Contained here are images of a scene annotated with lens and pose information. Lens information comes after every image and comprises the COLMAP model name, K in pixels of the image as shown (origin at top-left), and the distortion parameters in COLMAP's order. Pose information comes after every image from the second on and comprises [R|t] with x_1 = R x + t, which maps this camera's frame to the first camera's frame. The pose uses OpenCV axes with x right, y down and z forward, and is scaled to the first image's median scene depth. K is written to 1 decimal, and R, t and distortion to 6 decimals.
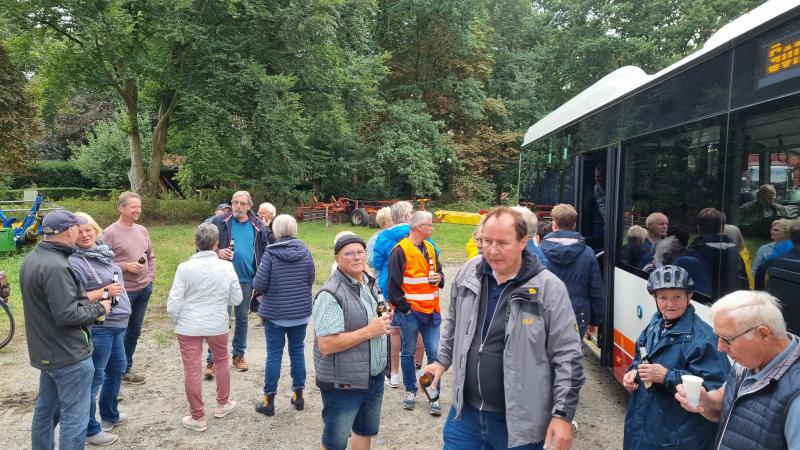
lens RADIAL K [[610.1, 0, 400.0], [0, 610.1, 225.0], [0, 0, 1]] dist [0.008694, 0.001485]
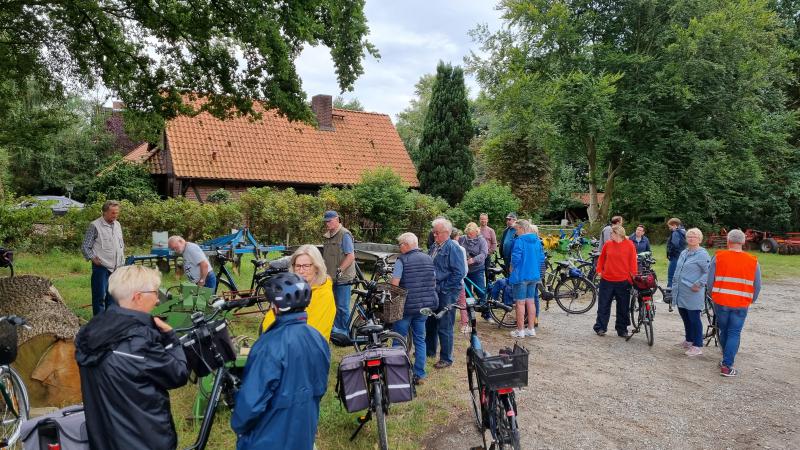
lens RADIAL K [[610.1, 0, 400.0], [0, 610.1, 225.0], [0, 0, 1]] dist [0.008694, 0.001485]
pose [[0.847521, 0.018317, -0.530446, -0.051840], [-0.047746, 0.997983, -0.041825, 0.039665], [0.528611, 0.060774, 0.846686, -0.523842]]
